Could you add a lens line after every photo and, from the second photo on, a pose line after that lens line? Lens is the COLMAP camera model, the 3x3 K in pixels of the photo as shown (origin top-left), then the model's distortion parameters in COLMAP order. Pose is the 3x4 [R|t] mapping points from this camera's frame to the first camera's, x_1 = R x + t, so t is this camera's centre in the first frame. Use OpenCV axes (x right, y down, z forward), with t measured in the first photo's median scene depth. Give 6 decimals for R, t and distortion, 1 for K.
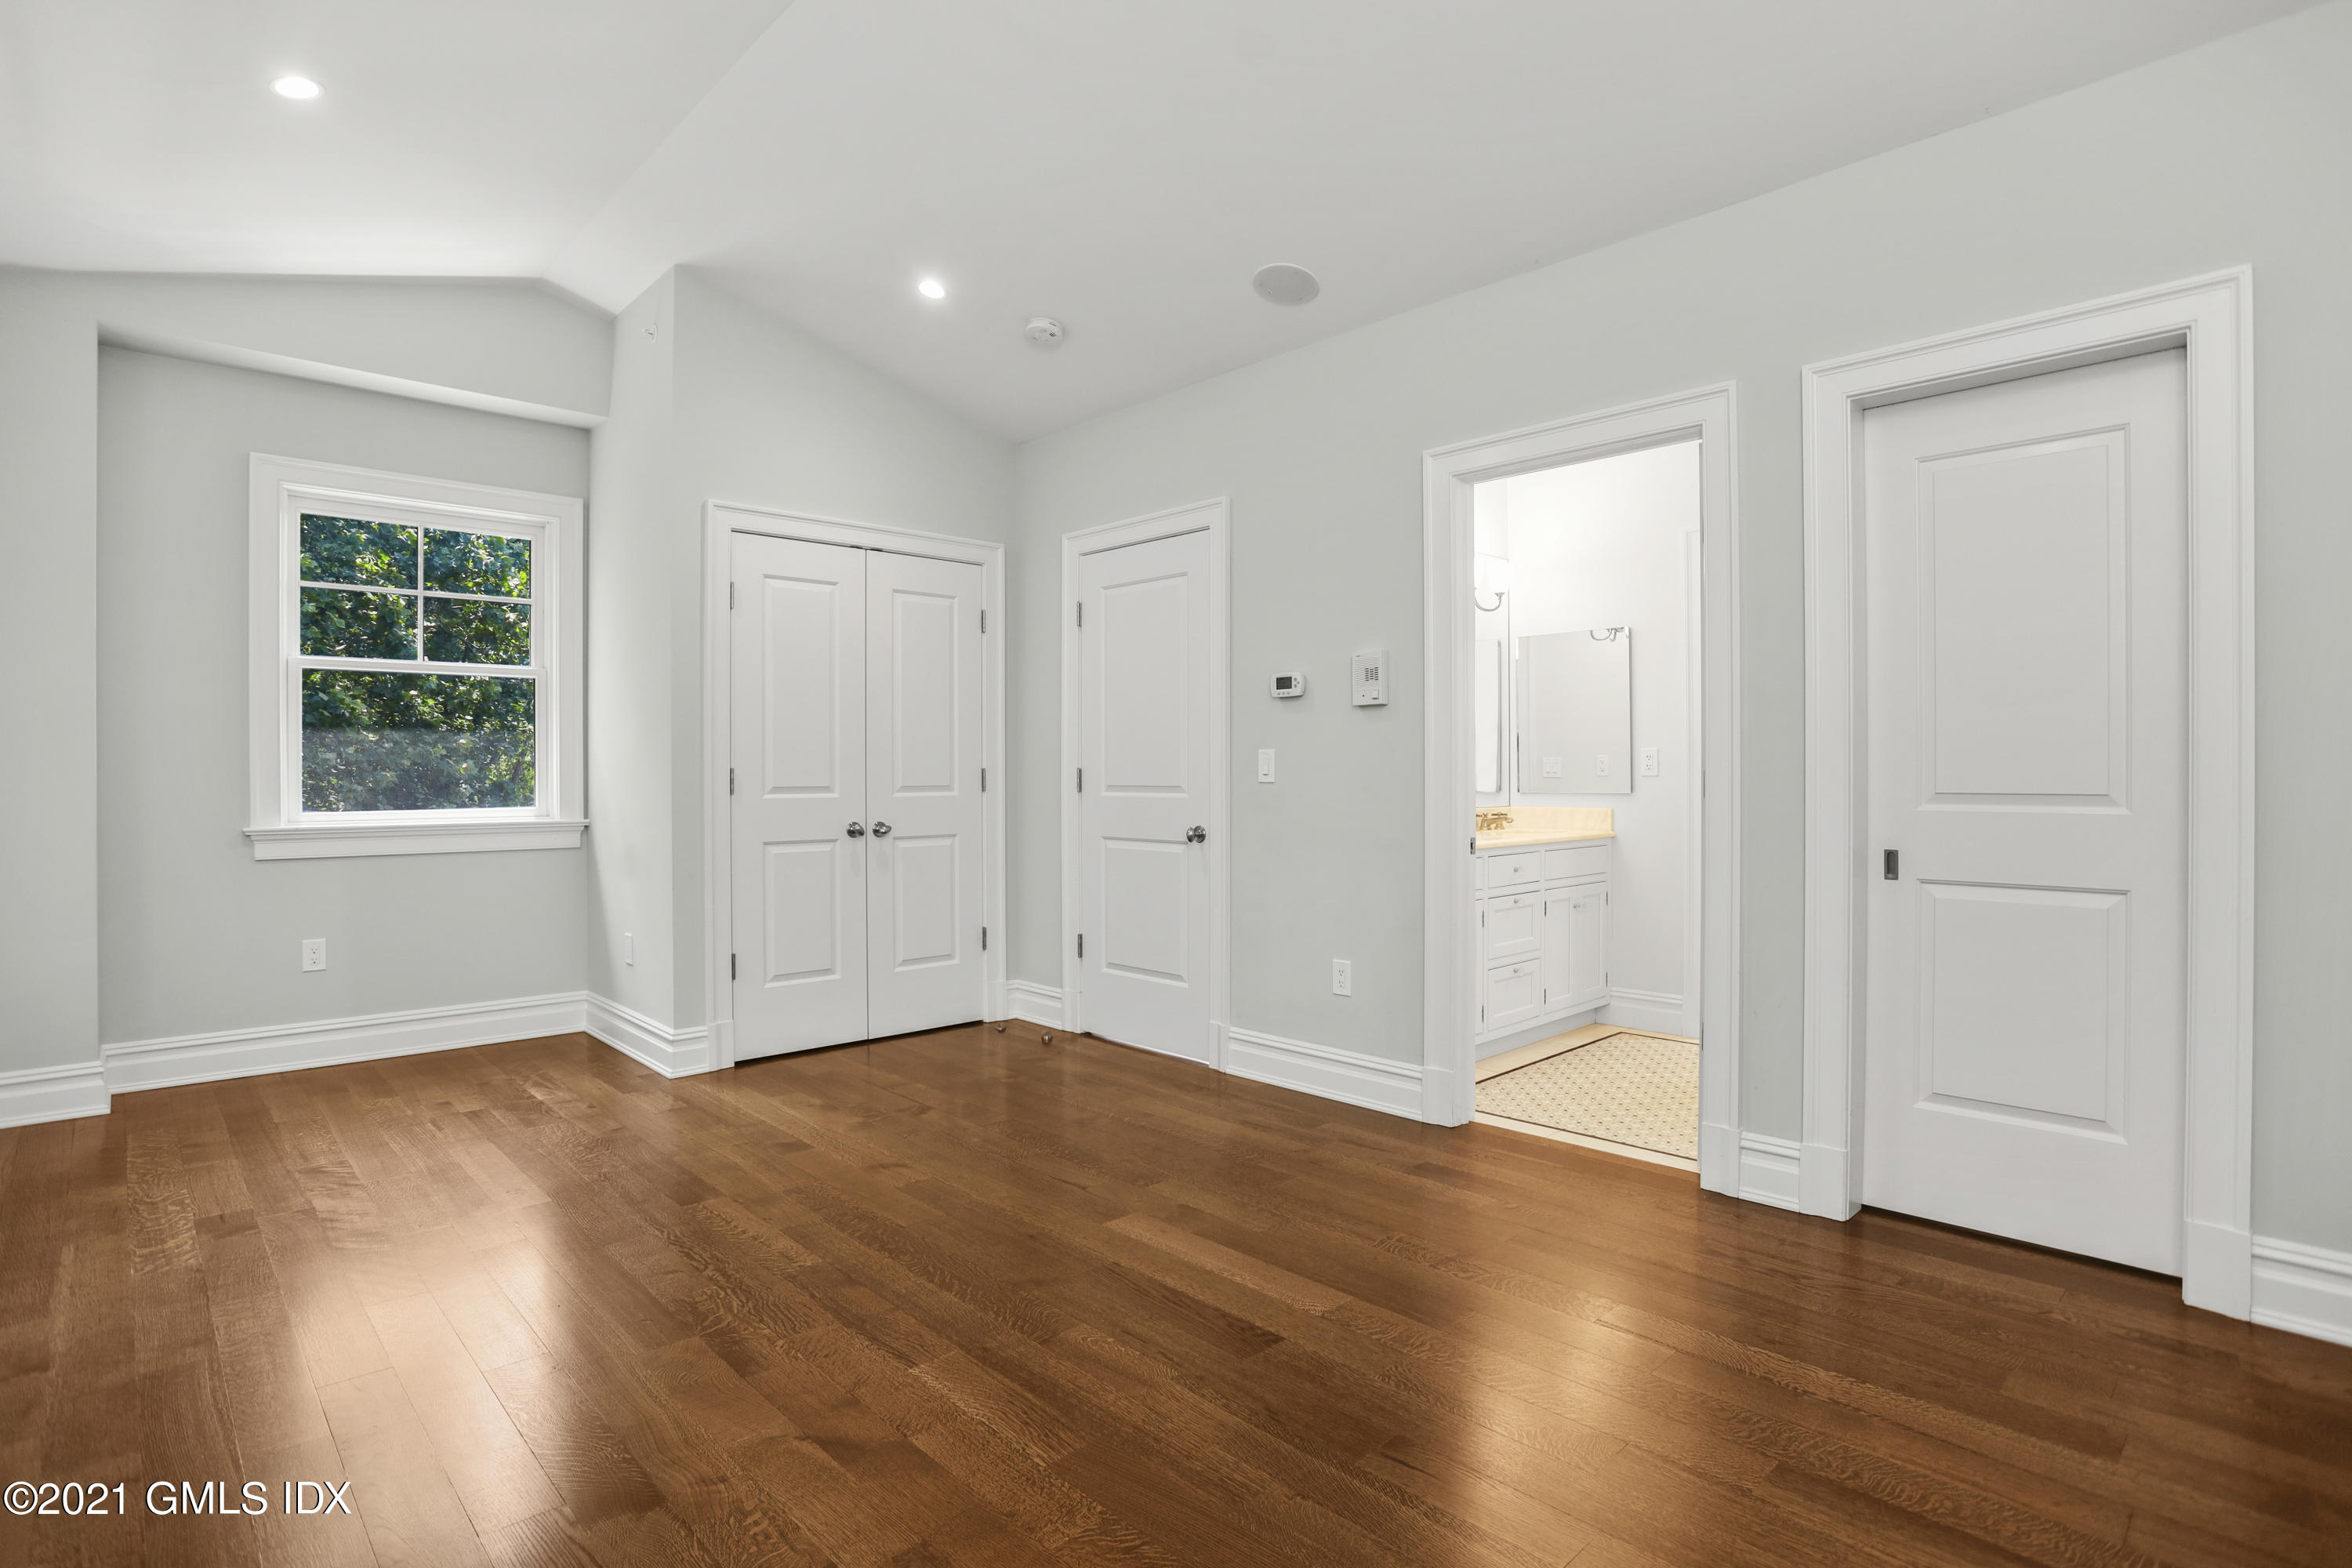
lens RADIAL K [[1151.5, 0, 1173.1], [0, 1151.5, 780.4], [0, 0, 1]] dist [-0.064272, 0.030833]
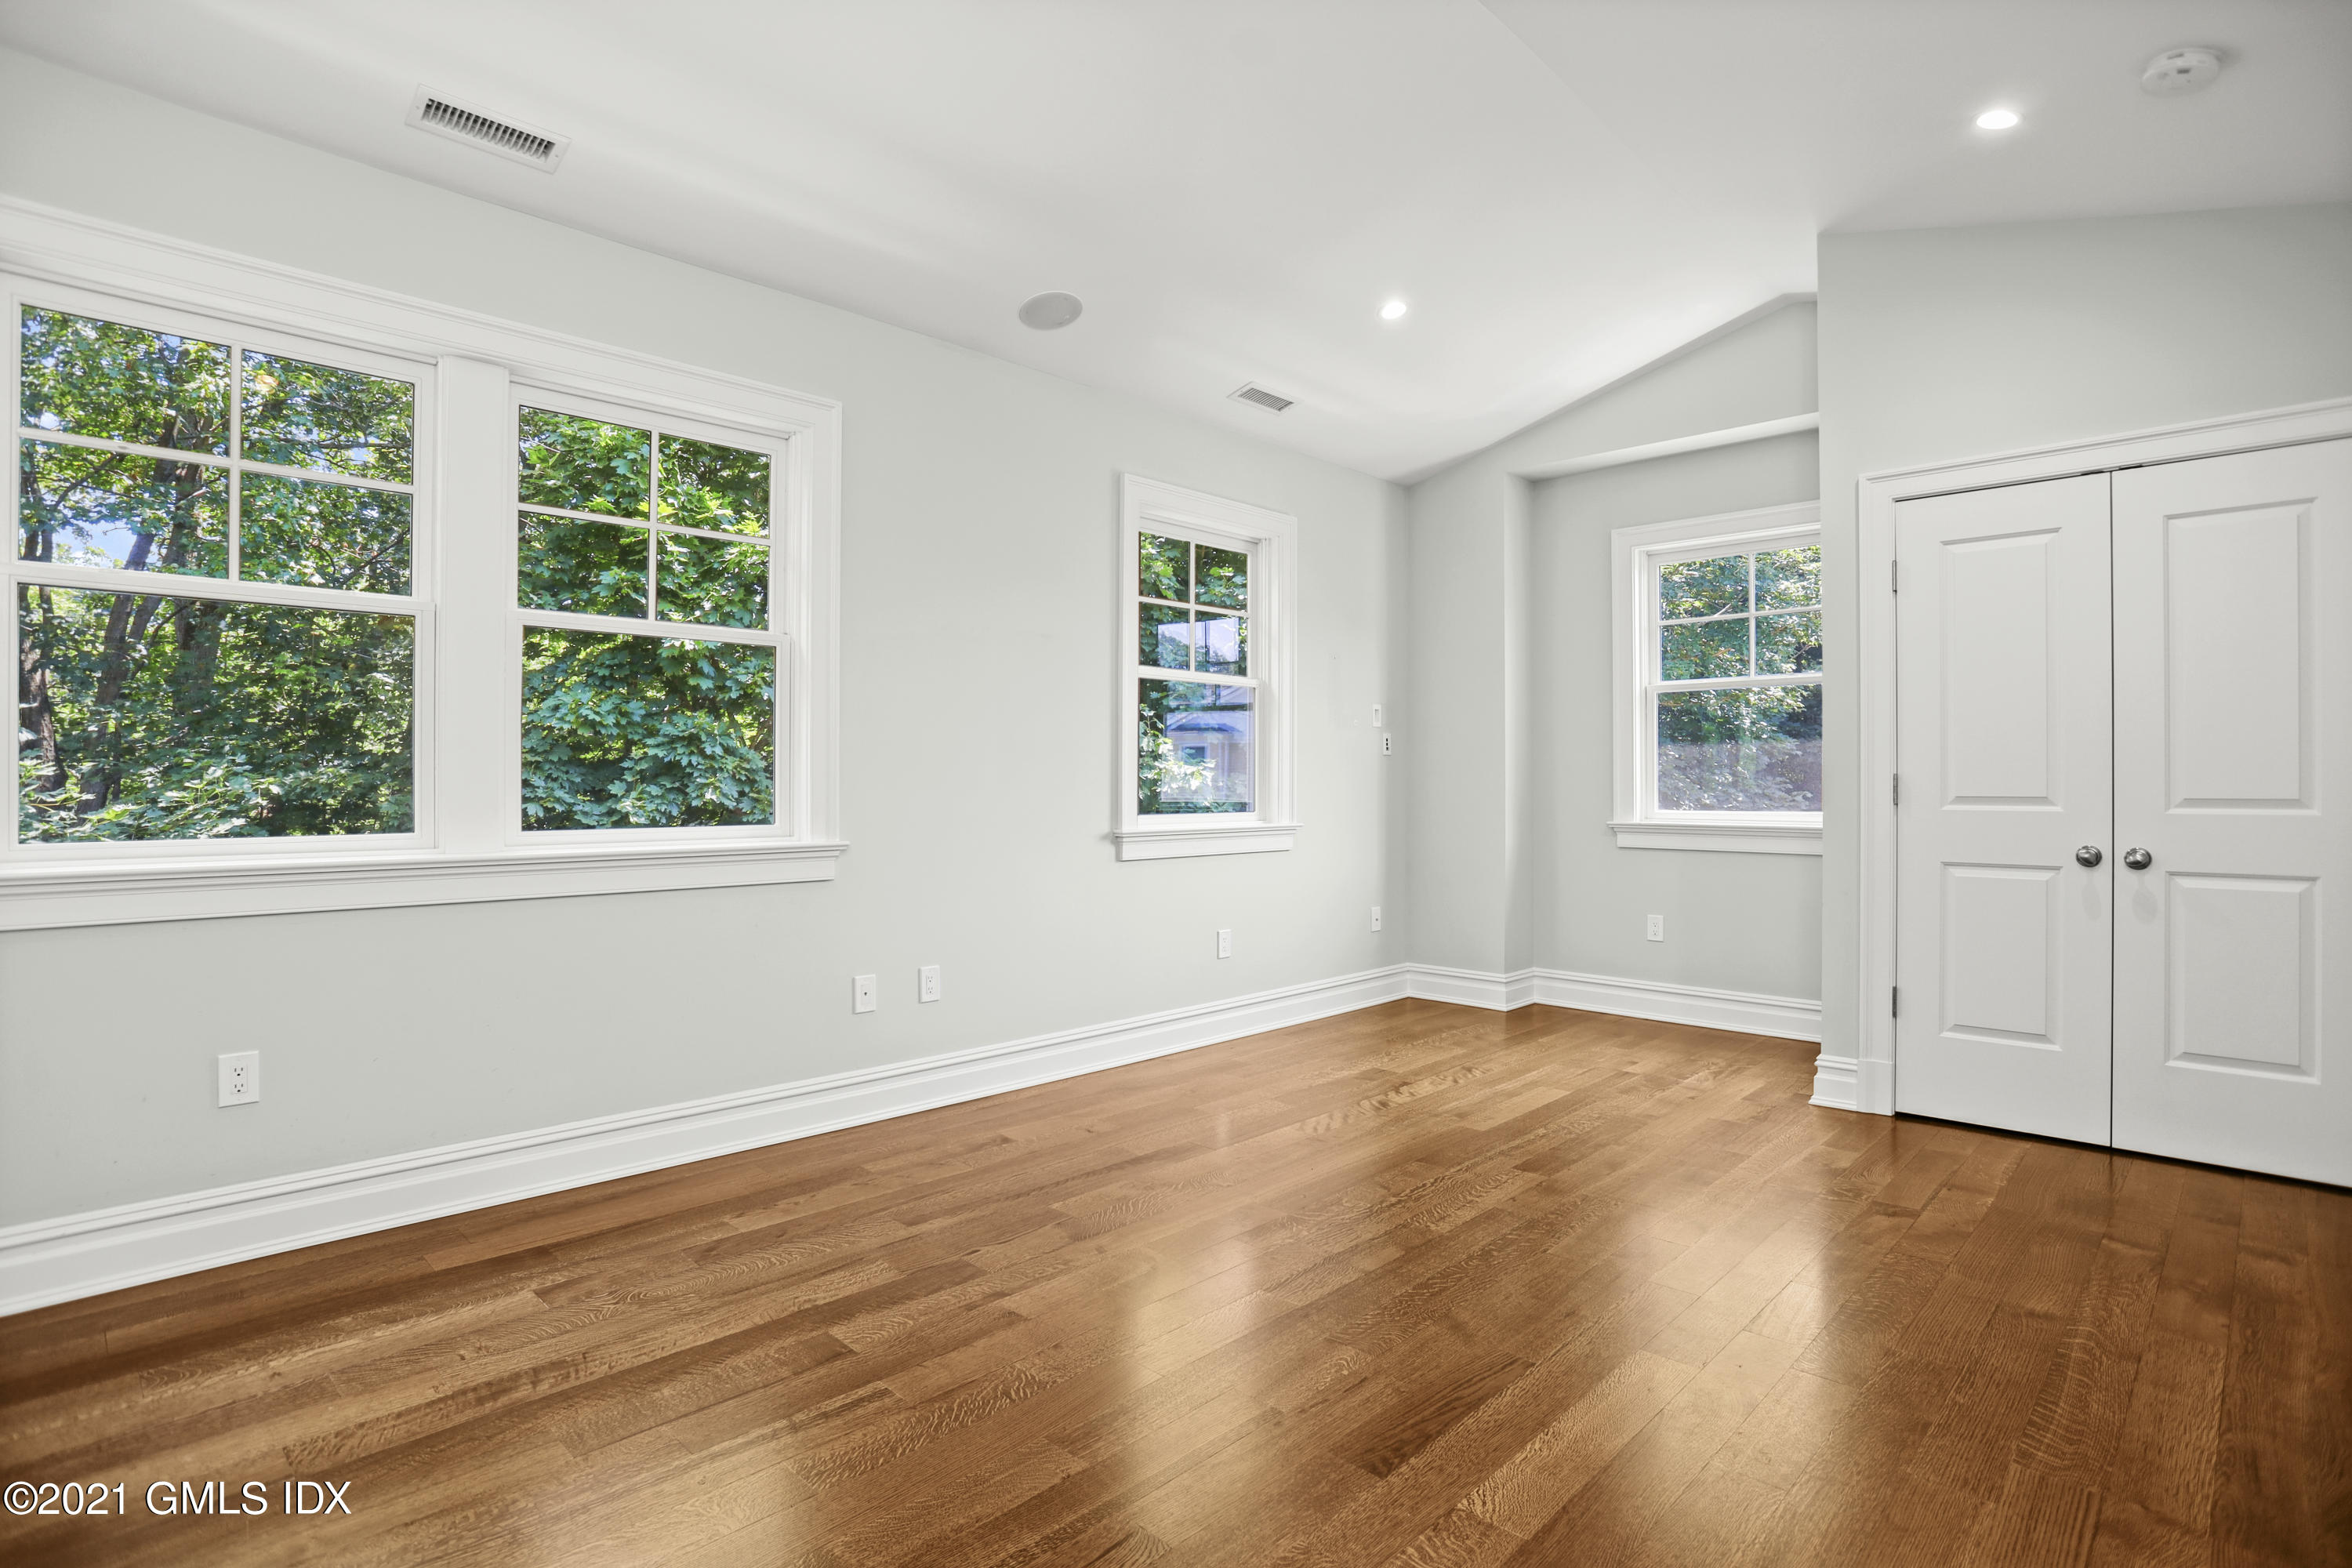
lens RADIAL K [[1151.5, 0, 1173.1], [0, 1151.5, 780.4], [0, 0, 1]] dist [-0.064272, 0.030833]
pose [[0.062235, 0.000441, -0.998061, 0.464802], [-0.009701, 0.999953, -0.000163, -0.000093], [0.998014, 0.009692, 0.062236, 0.419888]]
